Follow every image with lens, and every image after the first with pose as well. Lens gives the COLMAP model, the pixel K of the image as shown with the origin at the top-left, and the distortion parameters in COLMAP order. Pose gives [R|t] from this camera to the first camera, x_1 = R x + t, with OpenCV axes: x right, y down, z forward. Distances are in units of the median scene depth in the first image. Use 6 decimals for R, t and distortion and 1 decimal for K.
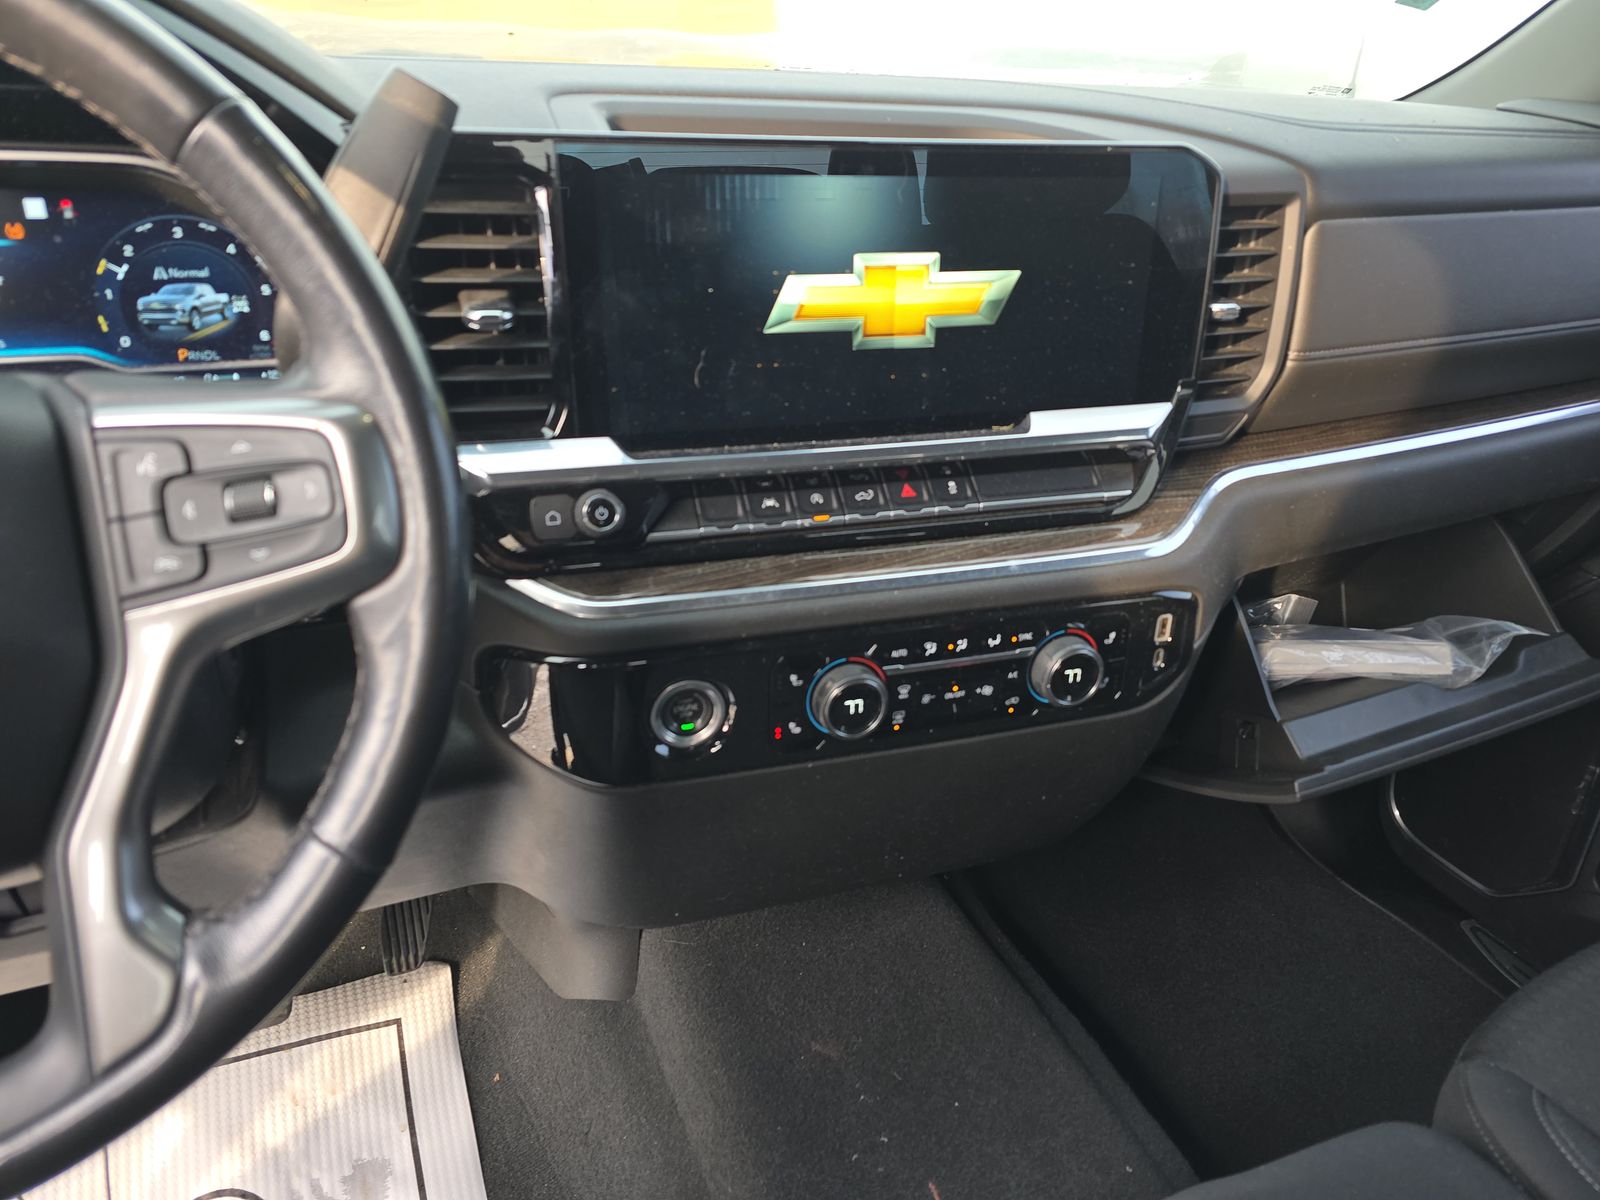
lens RADIAL K [[1113.8, 0, 797.1], [0, 1113.8, 593.5], [0, 0, 1]] dist [0.087511, -0.064257]
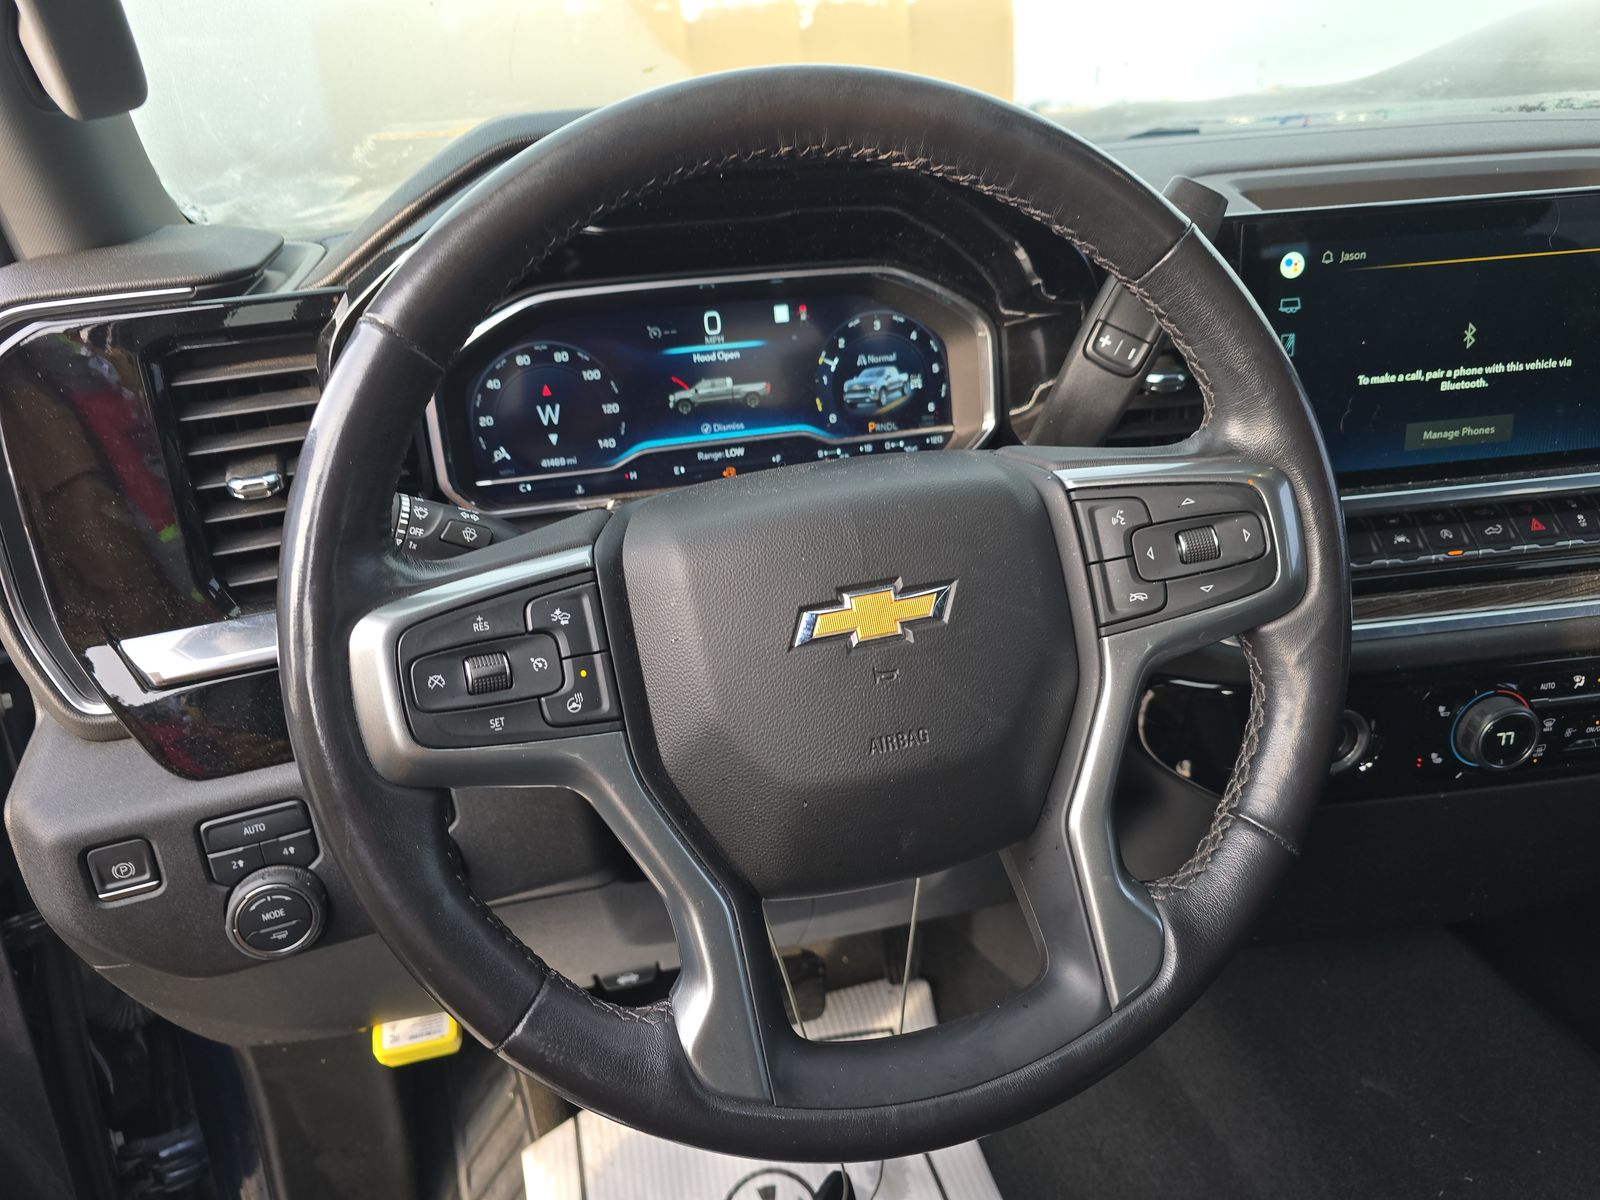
lens RADIAL K [[1113.8, 0, 797.1], [0, 1113.8, 593.5], [0, 0, 1]] dist [0.087511, -0.064257]
pose [[0.981773, -0.010922, -0.189743, -0.395185], [0.003470, 0.999211, -0.039566, 0.009319], [0.190025, 0.038187, 0.981036, -0.148031]]
